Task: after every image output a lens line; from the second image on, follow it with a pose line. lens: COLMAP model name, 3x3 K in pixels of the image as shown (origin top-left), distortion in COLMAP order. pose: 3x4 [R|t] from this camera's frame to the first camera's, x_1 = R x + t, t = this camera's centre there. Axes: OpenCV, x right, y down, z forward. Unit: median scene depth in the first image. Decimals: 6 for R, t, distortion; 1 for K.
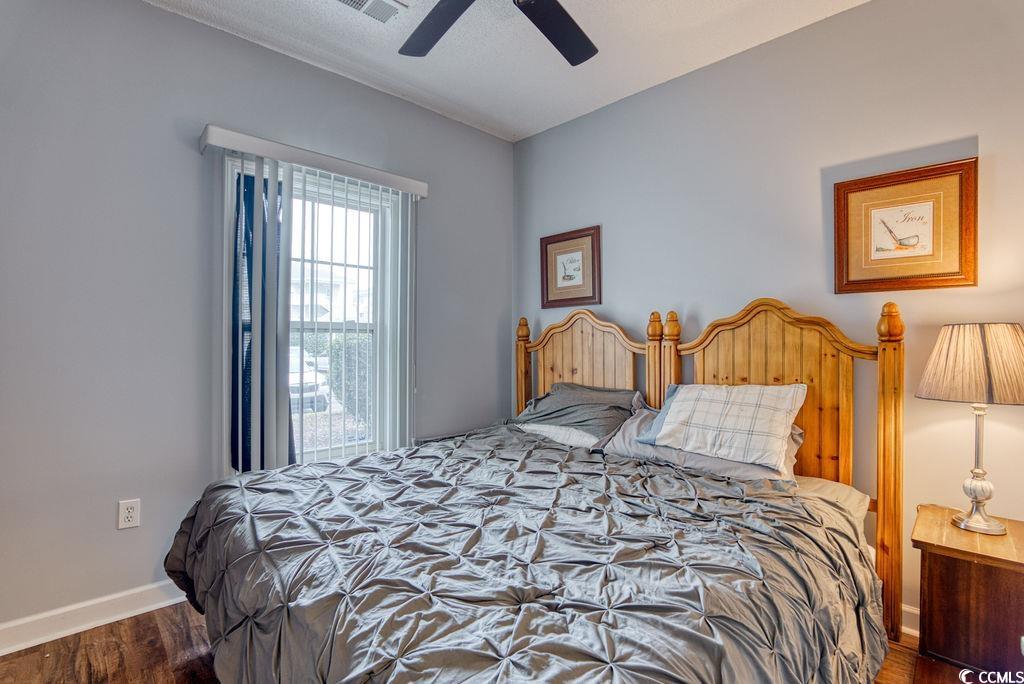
lens RADIAL K [[488.1, 0, 514.7], [0, 488.1, 341.7], [0, 0, 1]] dist [-0.056133, 0.010444]
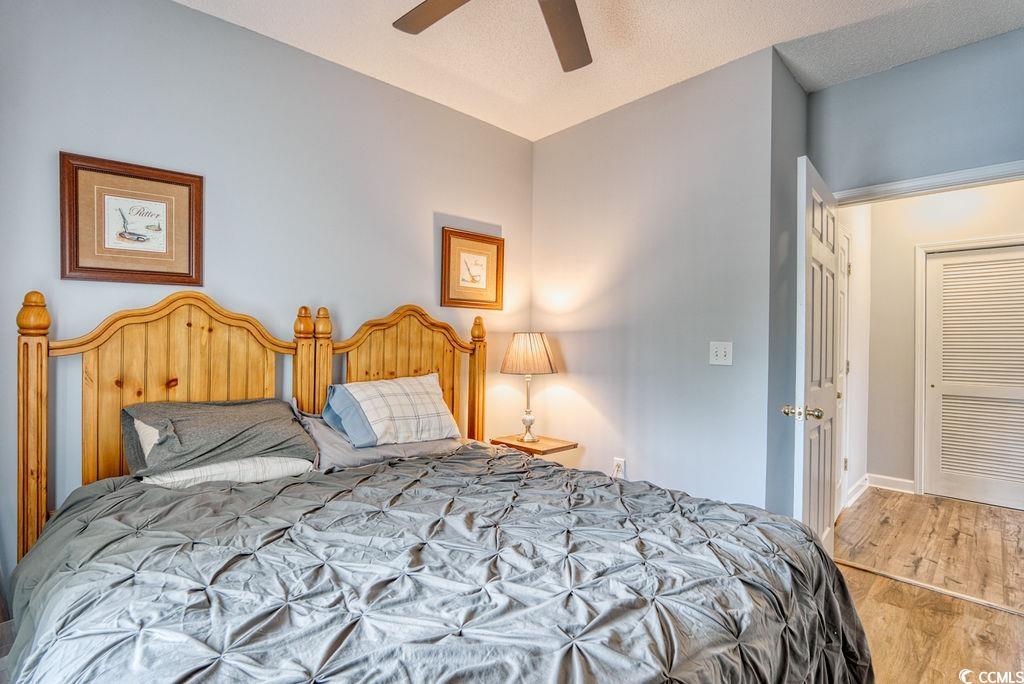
lens RADIAL K [[488.1, 0, 514.7], [0, 488.1, 341.7], [0, 0, 1]] dist [-0.056133, 0.010444]
pose [[0.038511, -0.004644, 0.999247, -0.599026], [-0.012951, 0.999903, 0.005146, -0.006375], [-0.999174, -0.013139, 0.038448, 0.597699]]
